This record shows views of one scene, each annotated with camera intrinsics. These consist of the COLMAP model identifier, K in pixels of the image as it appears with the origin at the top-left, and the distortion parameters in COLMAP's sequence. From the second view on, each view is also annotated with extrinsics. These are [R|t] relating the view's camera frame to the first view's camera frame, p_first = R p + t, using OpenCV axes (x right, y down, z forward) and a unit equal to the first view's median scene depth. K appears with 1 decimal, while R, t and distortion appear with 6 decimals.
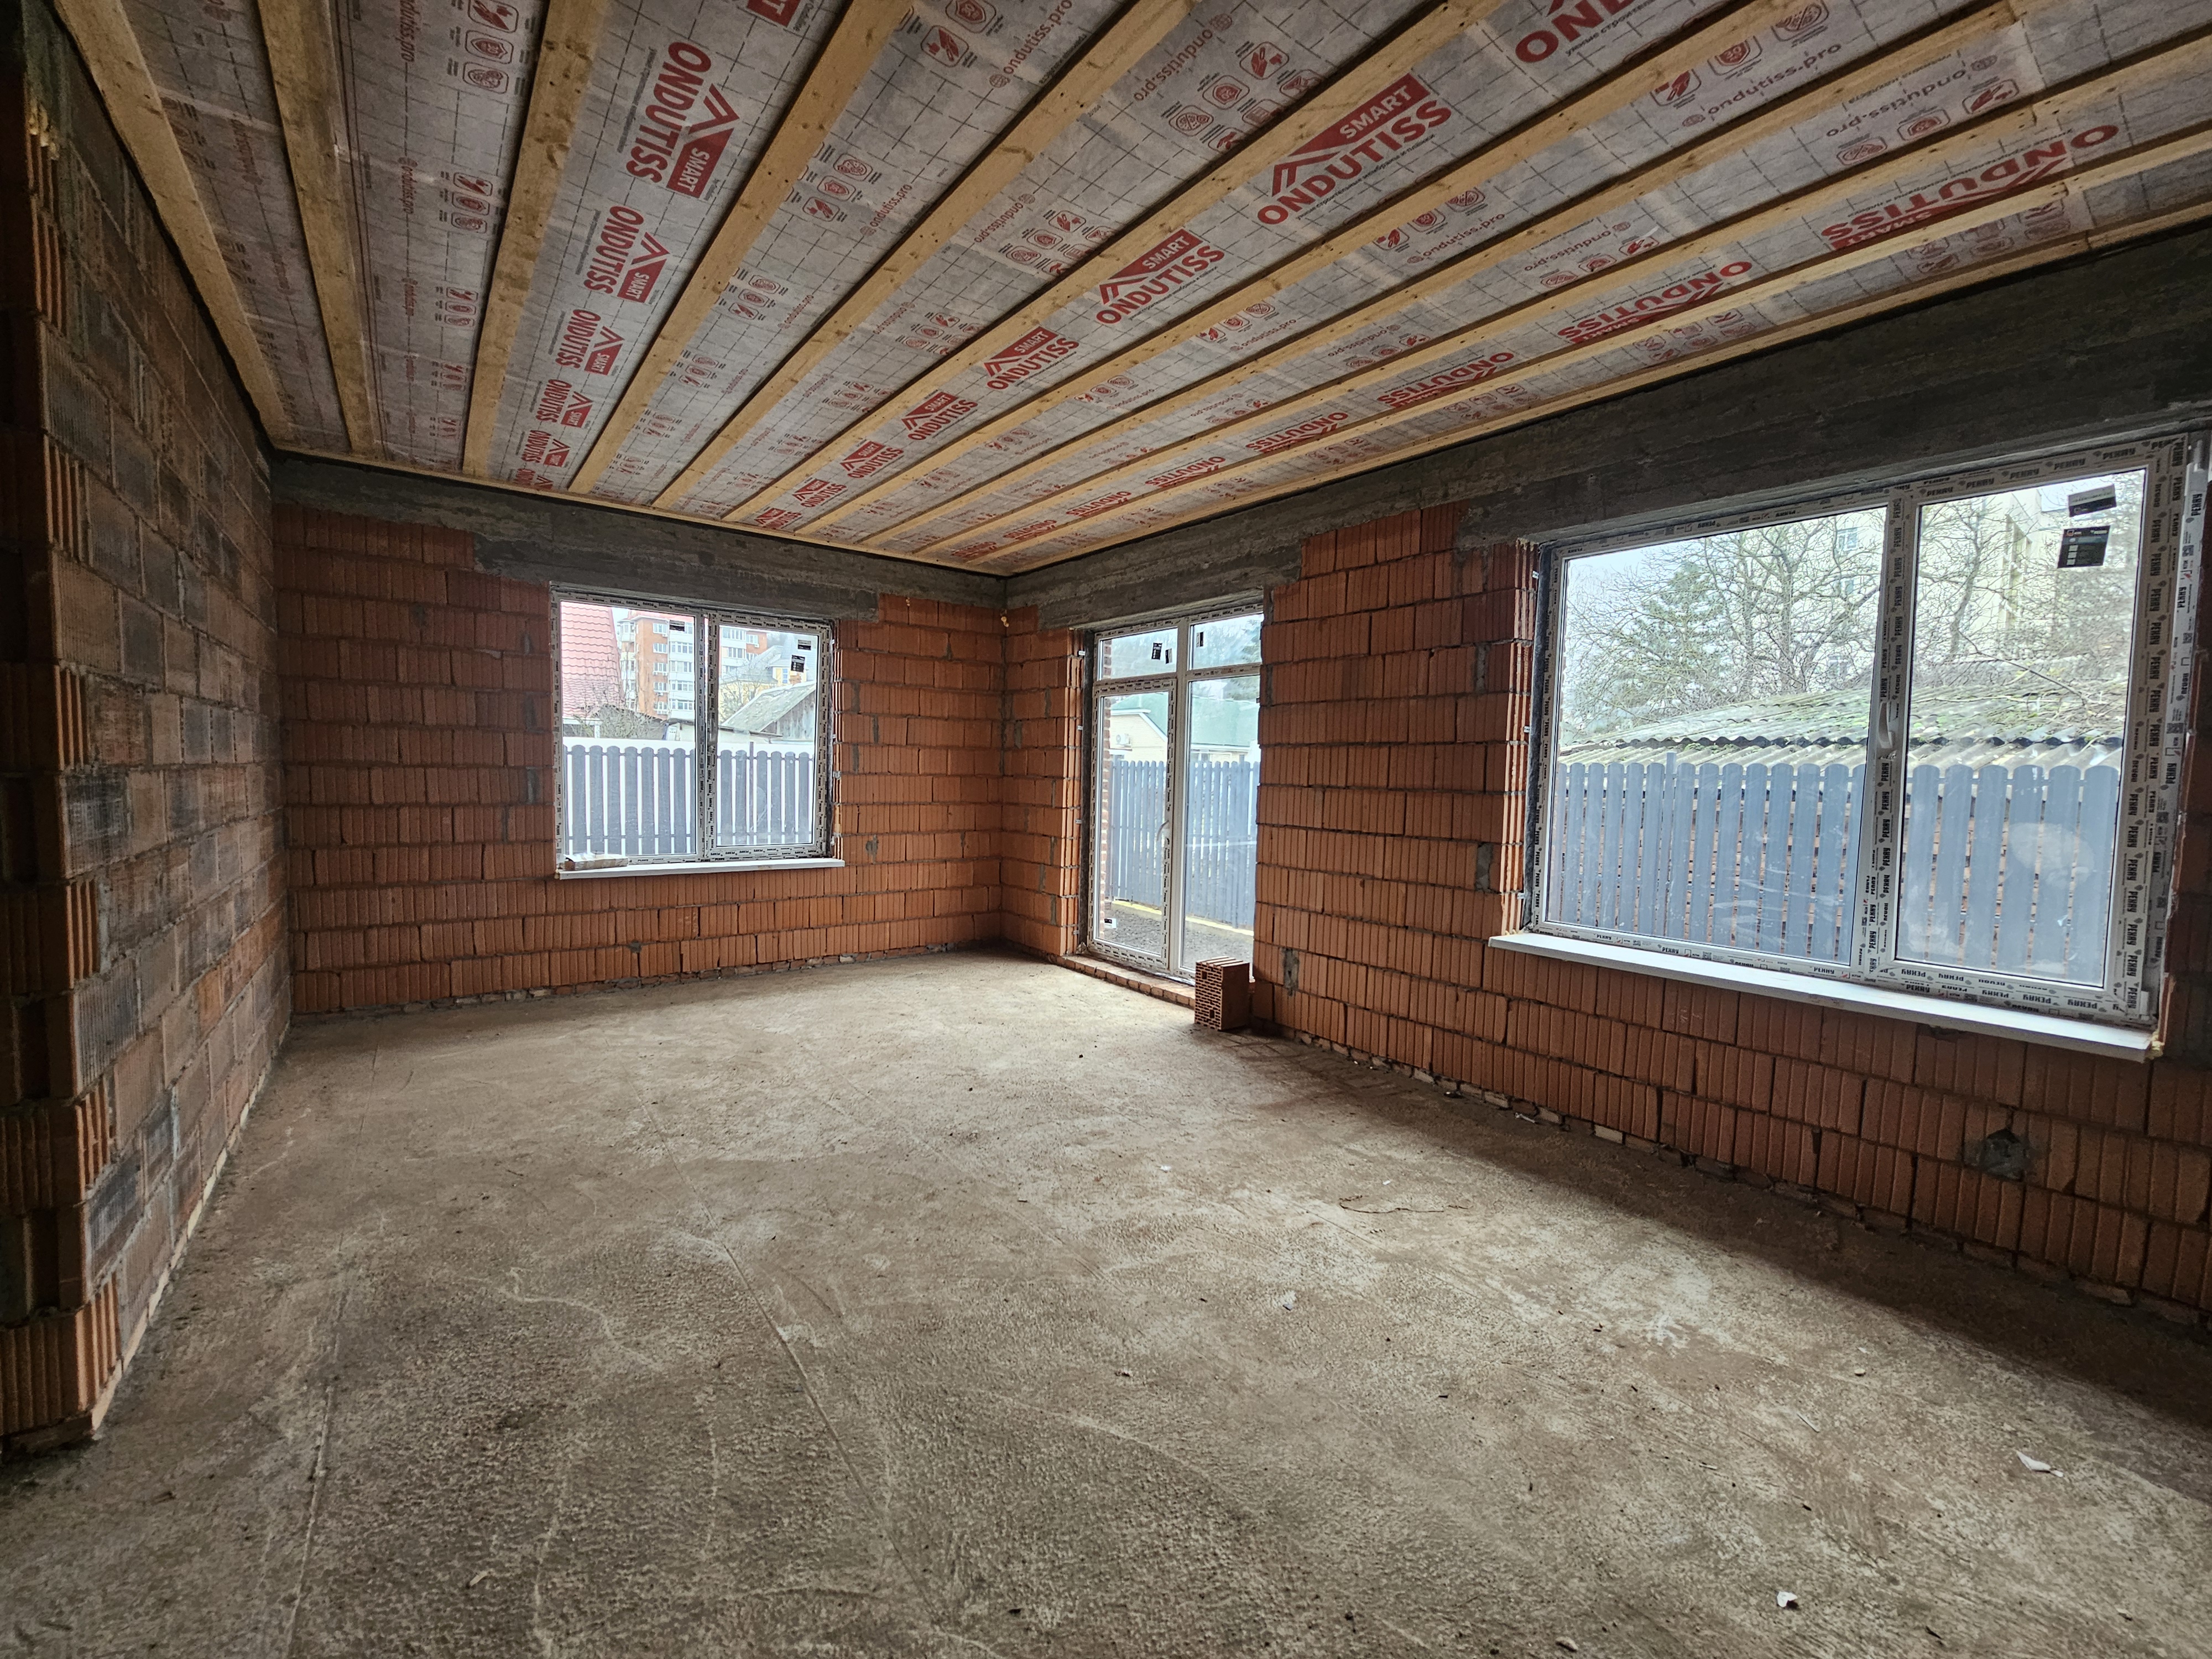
lens RADIAL K [[901.6, 0, 1099.7], [0, 901.6, 827.0], [0, 0, 1]] dist [-0.000635, -0.000190]
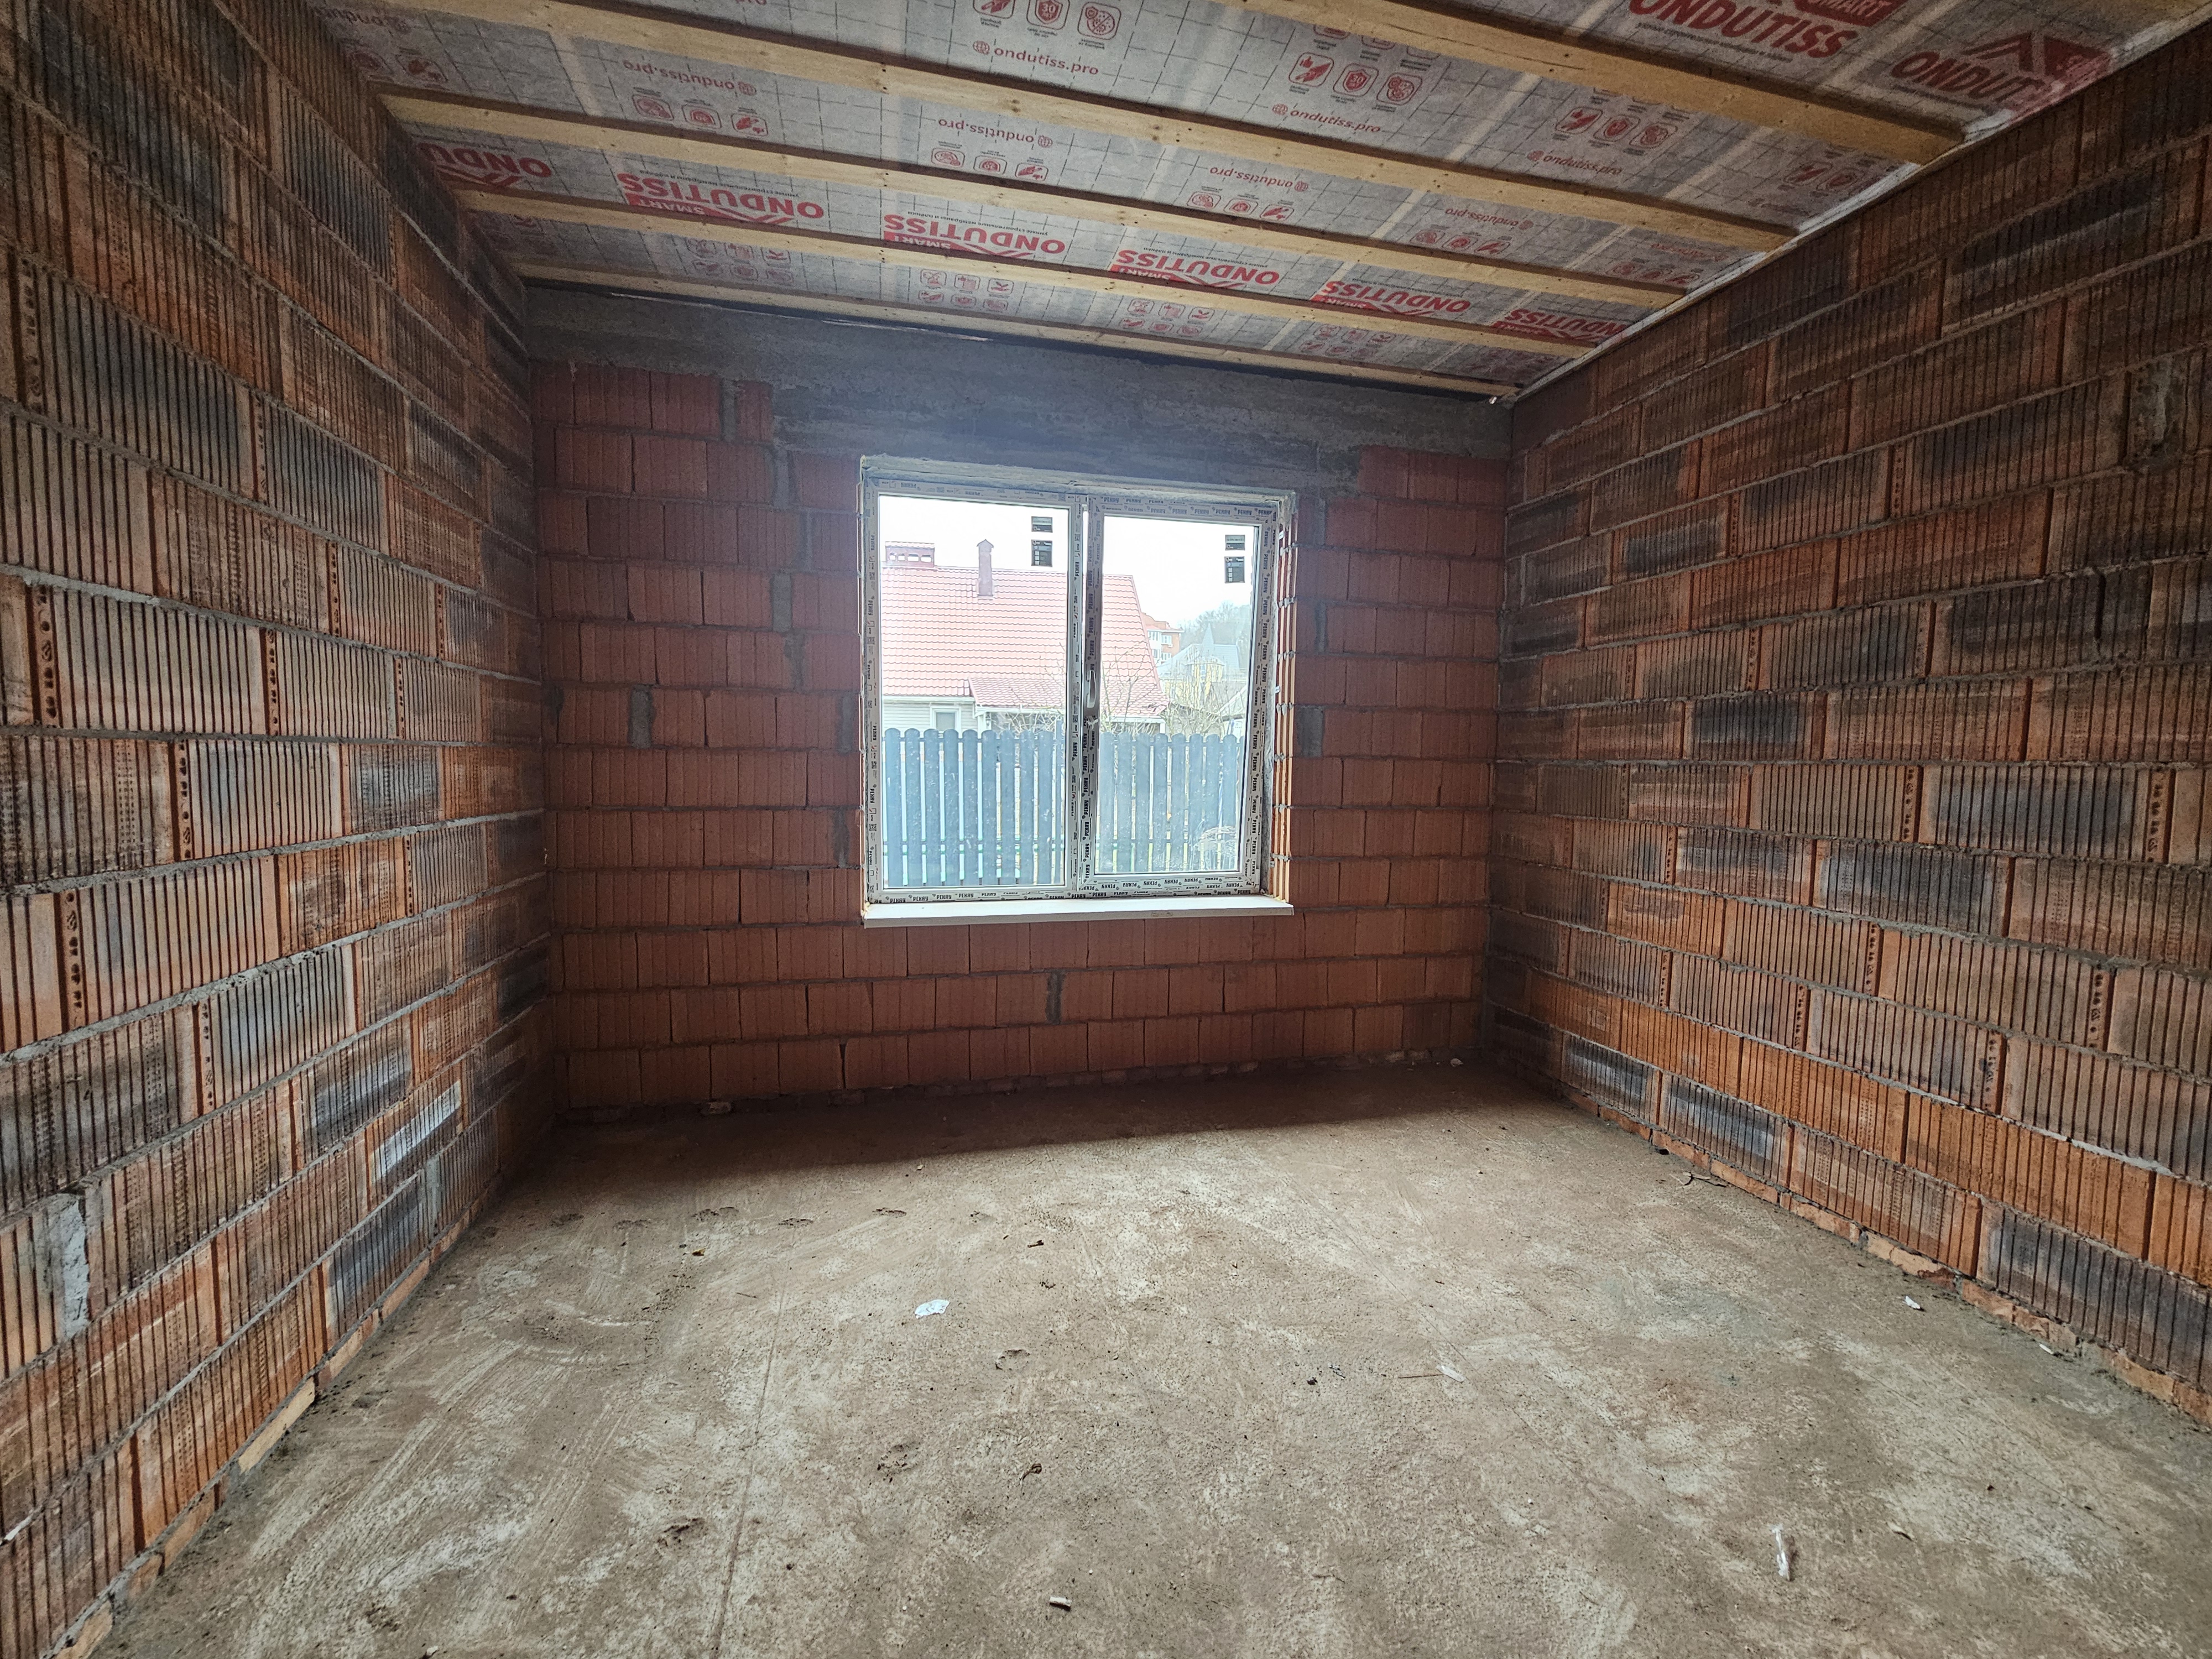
lens RADIAL K [[935.4, 0, 1098.0], [0, 935.4, 838.5], [0, 0, 1]] dist [0.003422, 0.000148]
pose [[0.399021, -0.105760, 0.910822, -0.303944], [0.044621, 0.994389, 0.095915, -0.030312], [-0.915856, 0.002370, 0.401501, 0.450270]]
